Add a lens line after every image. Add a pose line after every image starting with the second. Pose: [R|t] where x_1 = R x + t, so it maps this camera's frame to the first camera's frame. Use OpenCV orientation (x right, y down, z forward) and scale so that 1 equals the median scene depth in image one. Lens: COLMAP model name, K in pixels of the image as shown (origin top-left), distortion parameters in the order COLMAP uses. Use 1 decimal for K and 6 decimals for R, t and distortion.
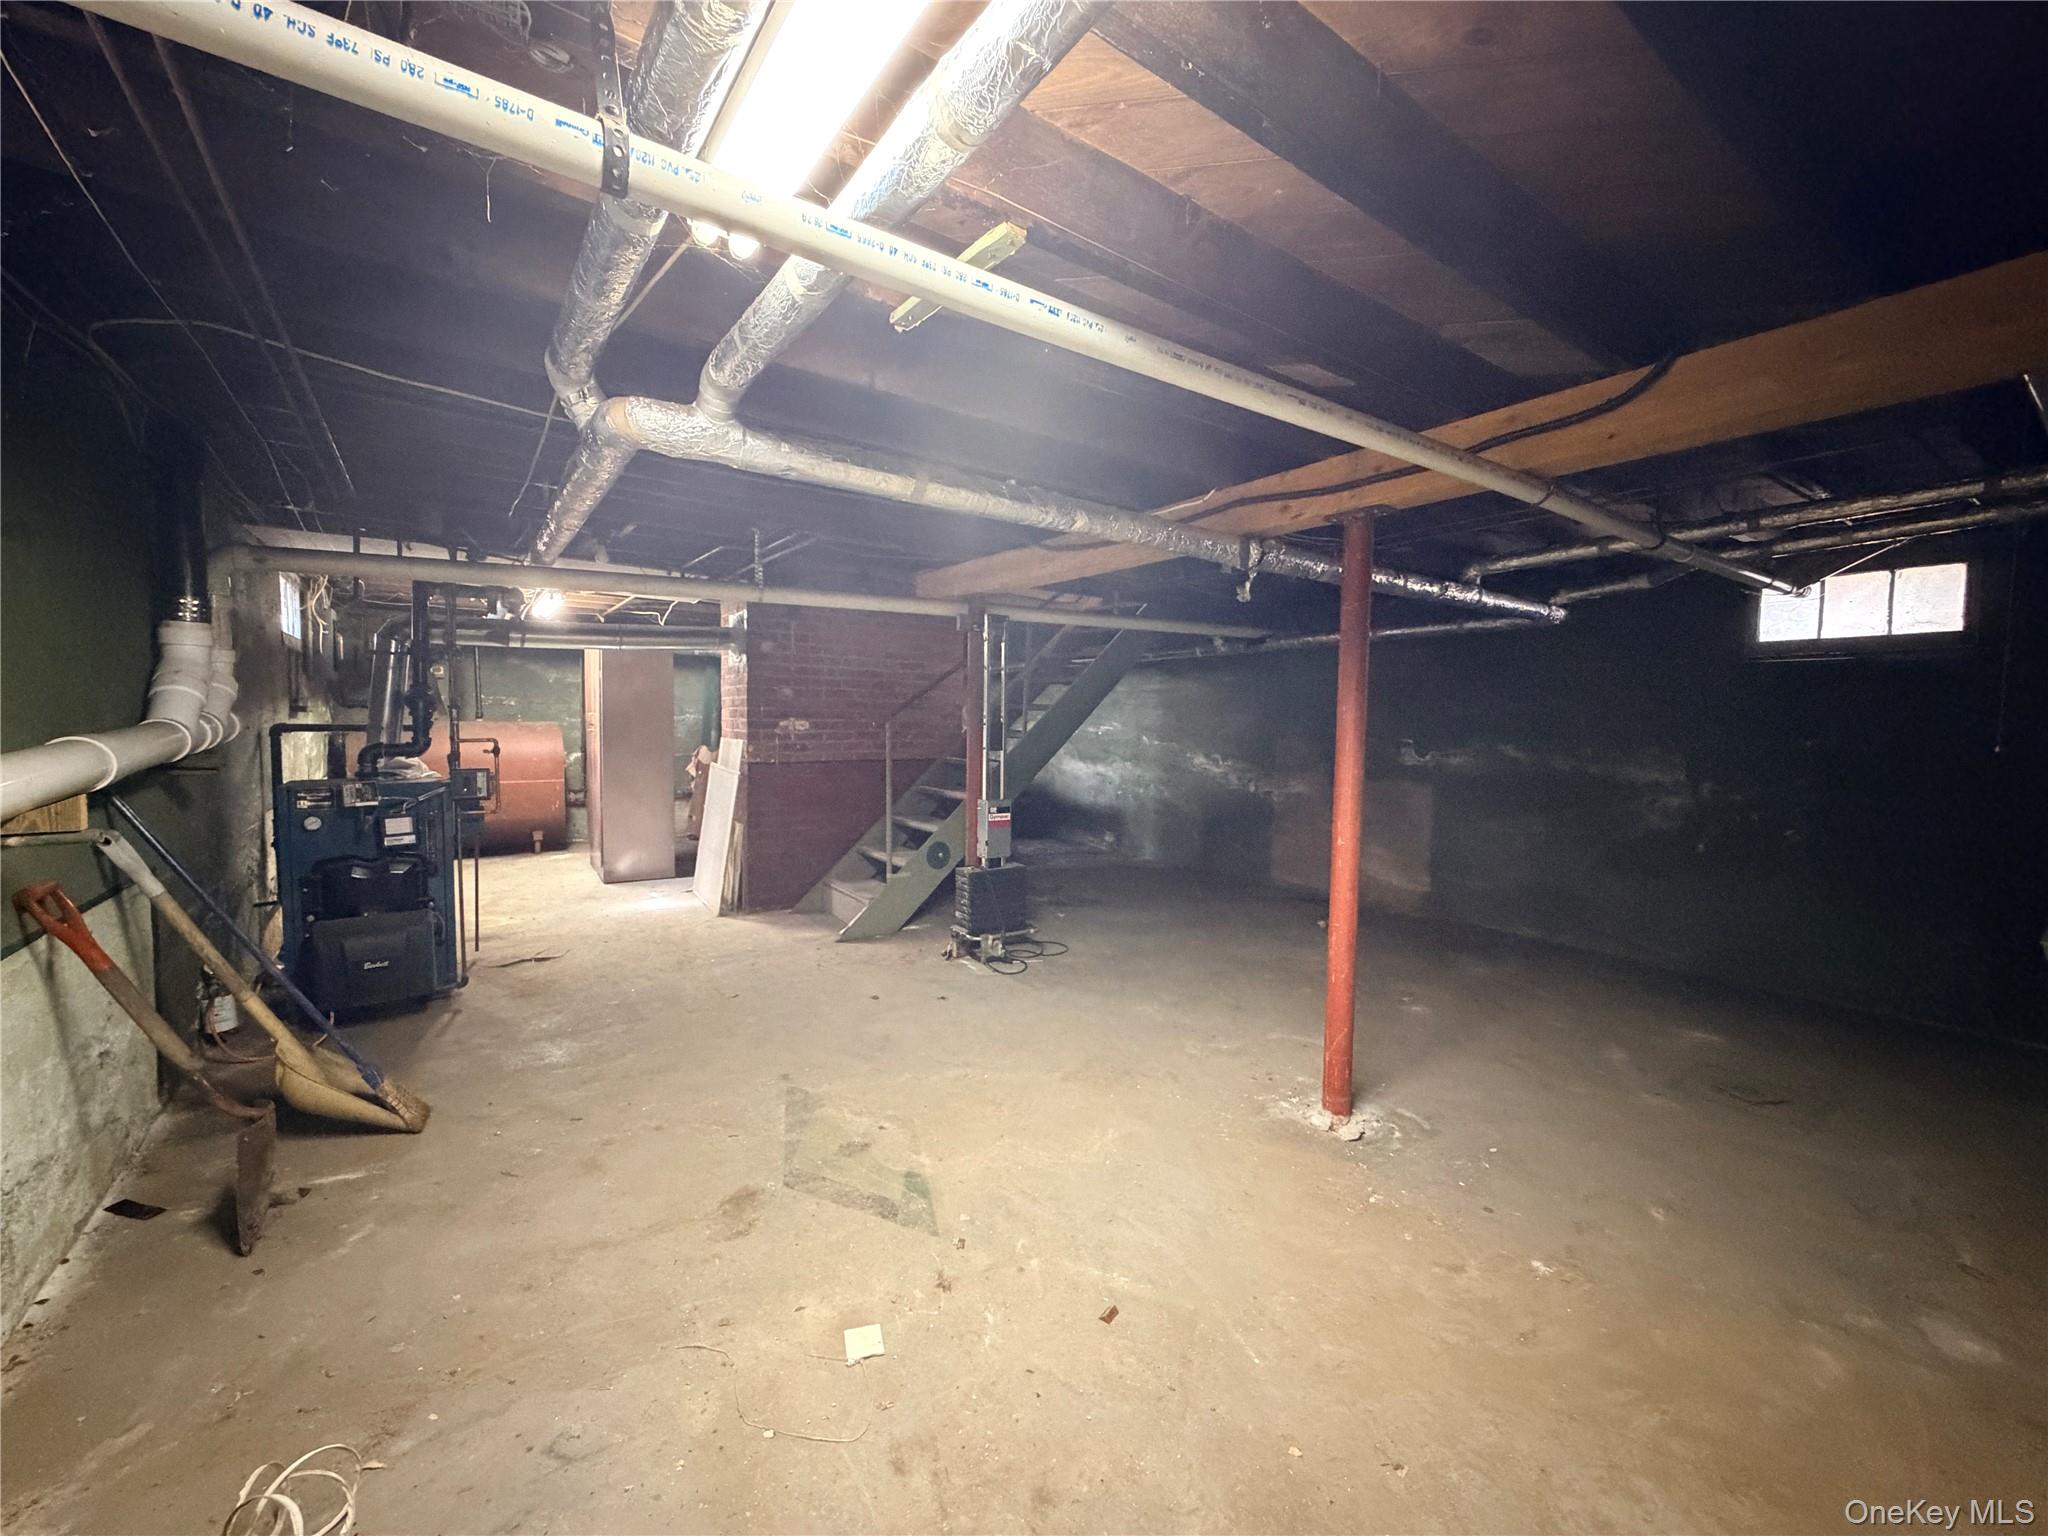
lens RADIAL K [[815.2, 0, 1021.5], [0, 815.2, 761.2], [0, 0, 1]] dist [-0.002943, -0.000004]
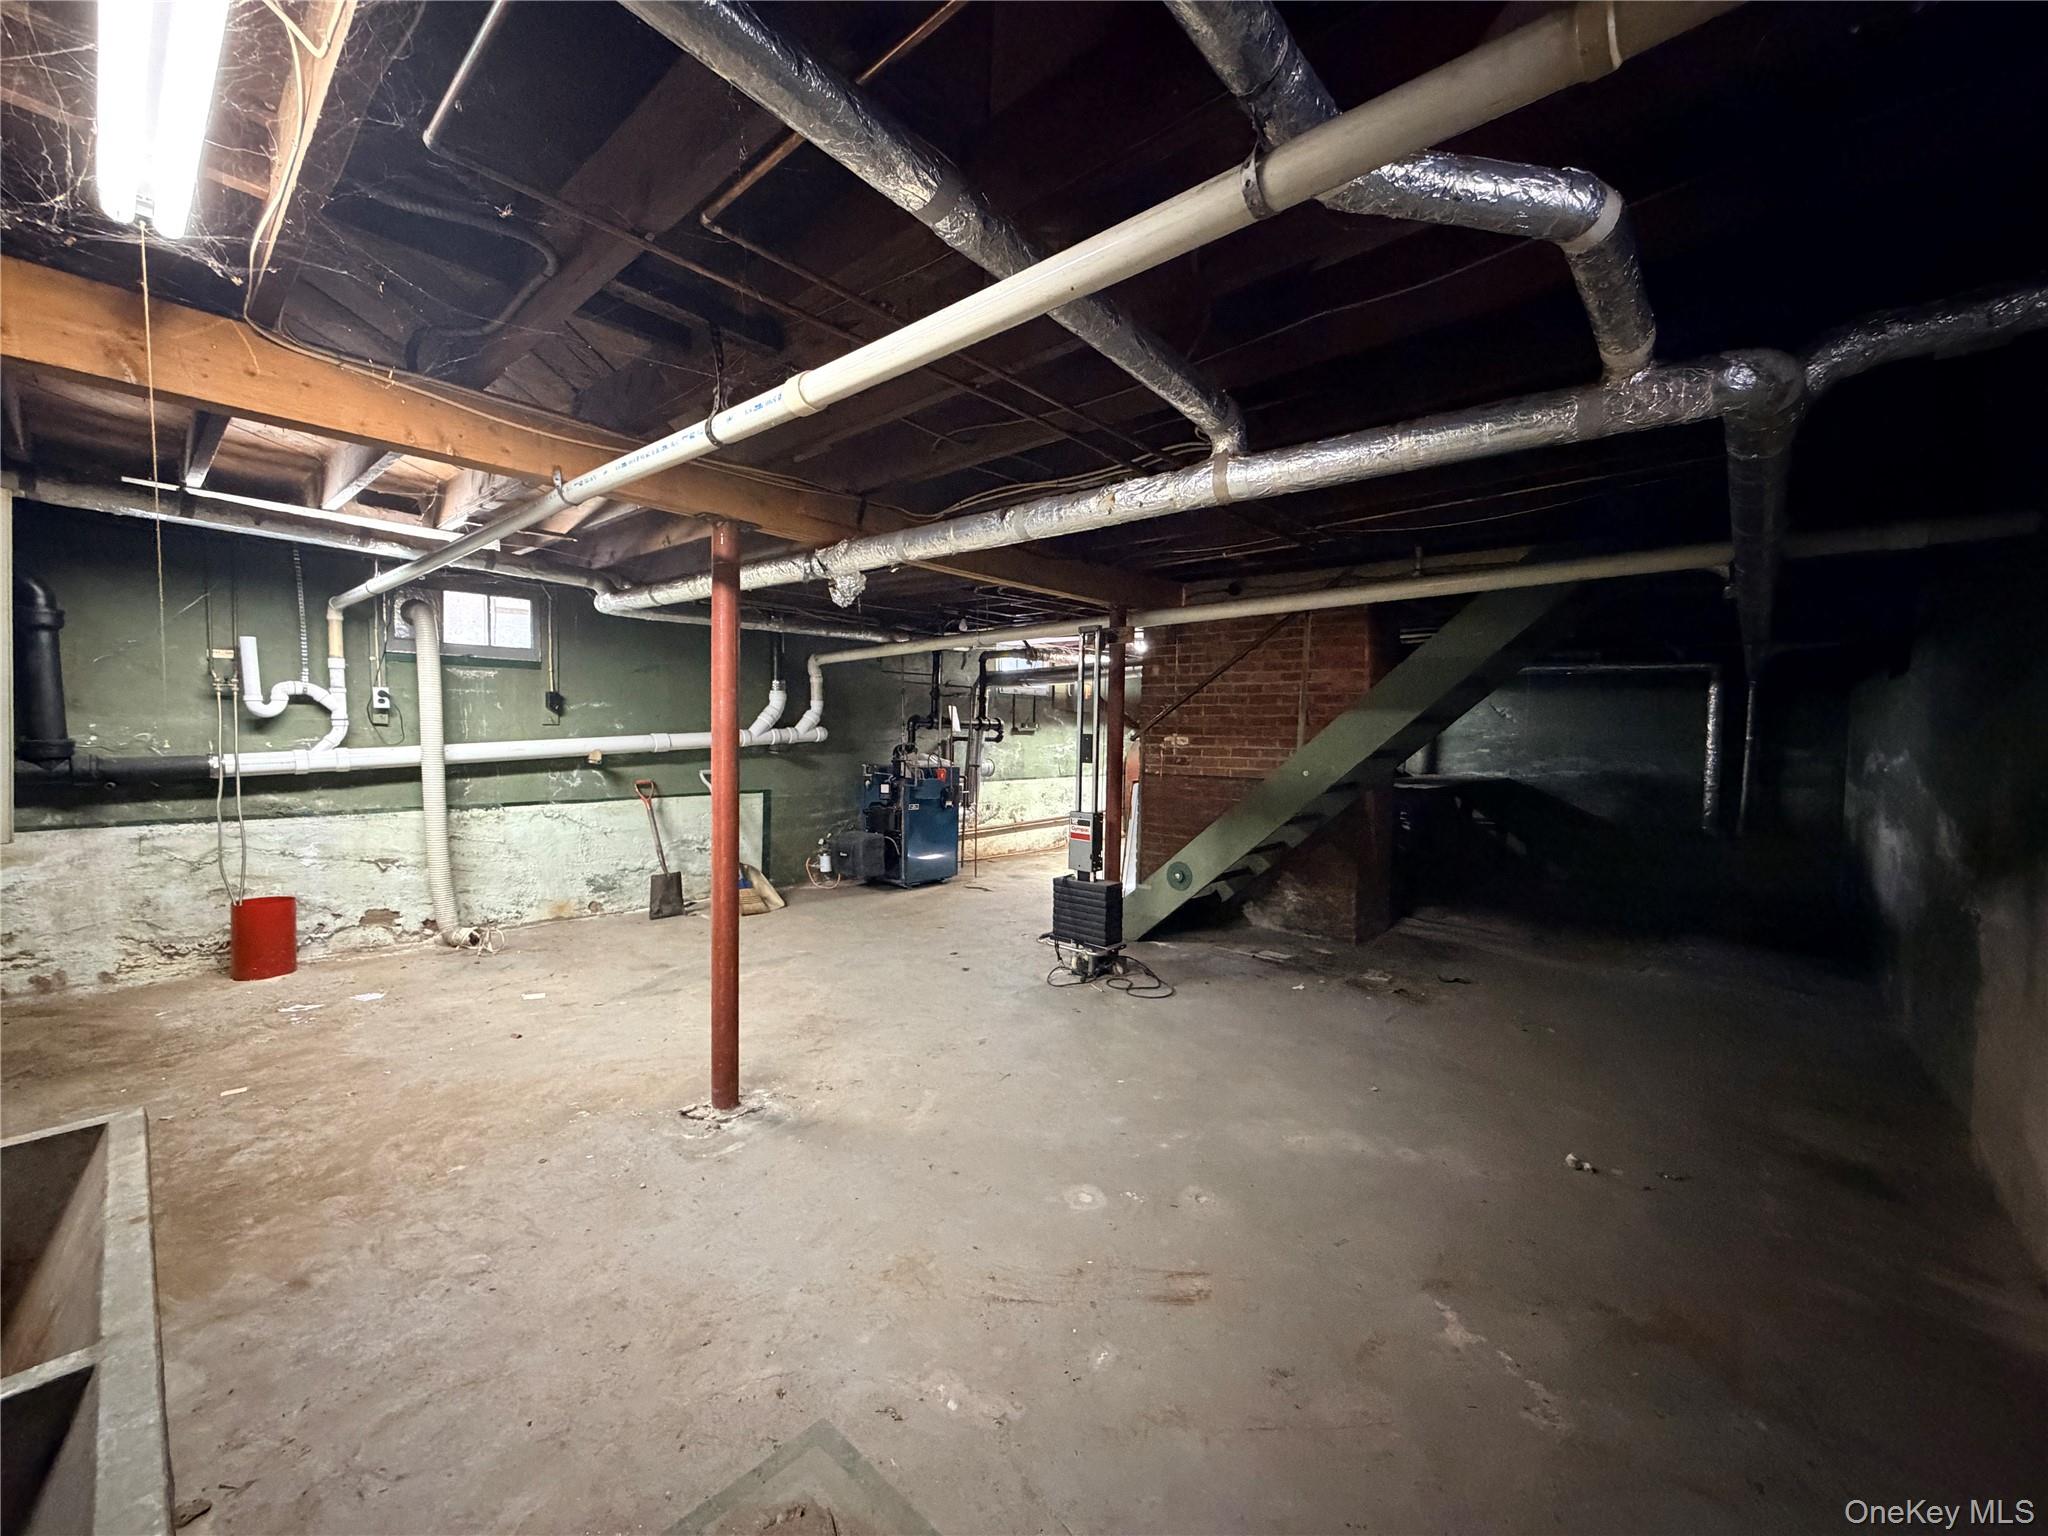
lens RADIAL K [[815.2, 0, 1018.3], [0, 815.2, 776.1], [0, 0, 1]] dist [-0.002943, -0.000004]
pose [[0.241536, 0.046520, -0.969276, 0.733200], [-0.062800, 0.997506, 0.032226, -0.019341], [0.968358, 0.053087, 0.243855, 0.546690]]
